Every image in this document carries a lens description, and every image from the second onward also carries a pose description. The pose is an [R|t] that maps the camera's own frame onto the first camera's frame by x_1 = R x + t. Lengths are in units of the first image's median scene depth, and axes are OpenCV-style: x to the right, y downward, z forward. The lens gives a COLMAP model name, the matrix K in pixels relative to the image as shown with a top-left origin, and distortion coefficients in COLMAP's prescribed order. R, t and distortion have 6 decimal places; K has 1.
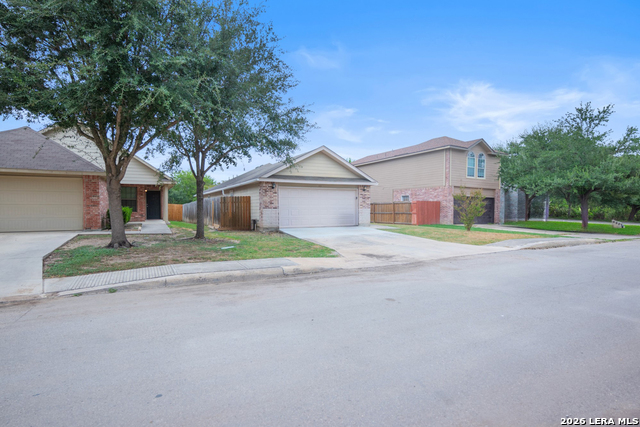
lens RADIAL K [[337.8, 0, 318.8], [0, 337.8, 209.7], [0, 0, 1]] dist [0.002208, -0.000584]
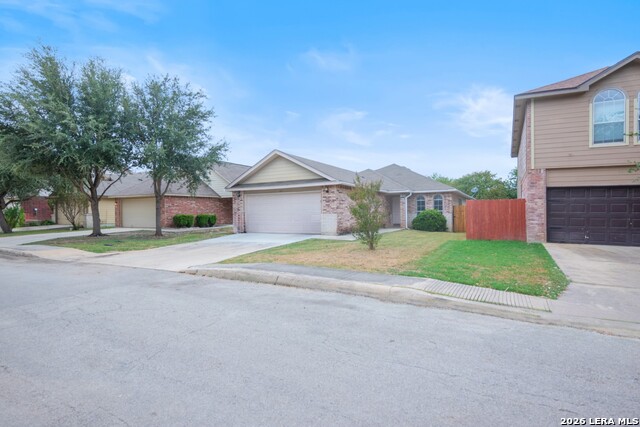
lens RADIAL K [[337.8, 0, 319.5], [0, 337.8, 216.6], [0, 0, 1]] dist [0.002208, -0.000584]
pose [[0.540229, 0.000313, -0.841518, 0.759439], [0.004288, 0.999986, 0.003125, 0.000715], [0.841507, -0.005296, 0.540220, 0.498813]]
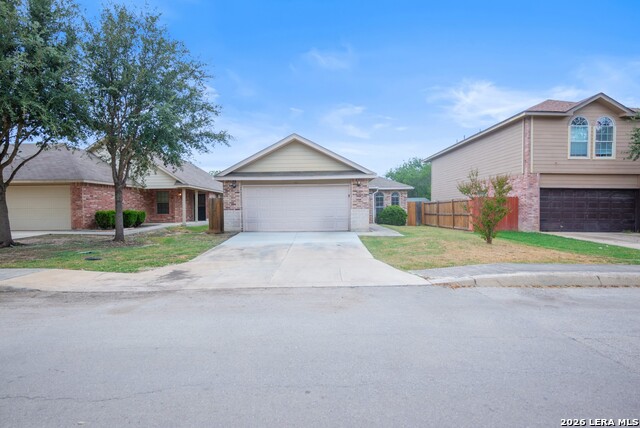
lens RADIAL K [[337.8, 0, 317.5], [0, 337.8, 212.8], [0, 0, 1]] dist [0.002208, -0.000584]
pose [[0.878192, -0.004098, -0.478292, 0.390922], [0.007171, 0.999964, 0.004600, 0.001114], [0.478255, -0.007469, 0.878189, 0.255220]]
